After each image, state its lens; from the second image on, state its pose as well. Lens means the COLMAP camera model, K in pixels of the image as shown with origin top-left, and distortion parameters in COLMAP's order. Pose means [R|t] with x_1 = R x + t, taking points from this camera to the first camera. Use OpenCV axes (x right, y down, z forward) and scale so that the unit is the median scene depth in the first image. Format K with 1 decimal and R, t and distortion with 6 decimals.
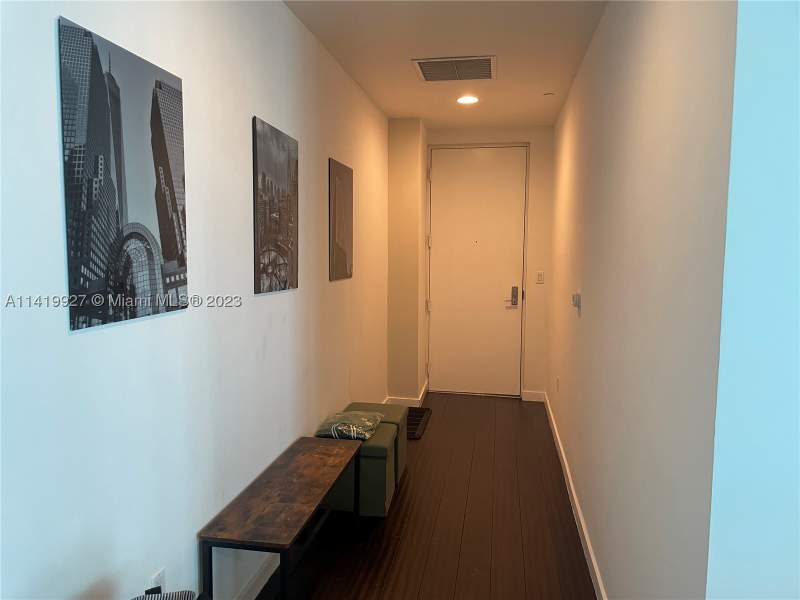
lens RADIAL K [[613.0, 0, 395.8], [0, 613.0, 299.8], [0, 0, 1]] dist [0.104378, -0.121702]
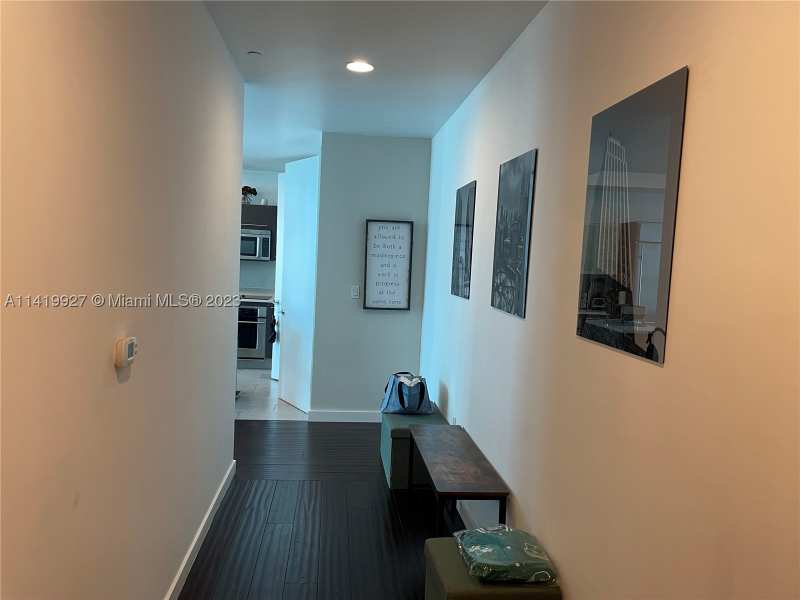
lens RADIAL K [[613.0, 0, 395.8], [0, 613.0, 299.8], [0, 0, 1]] dist [0.104378, -0.121702]
pose [[-0.962404, -0.041505, -0.268433, 0.272887], [-0.083405, 0.985670, 0.146624, -0.173924], [0.258500, 0.163500, -0.952074, 1.965052]]
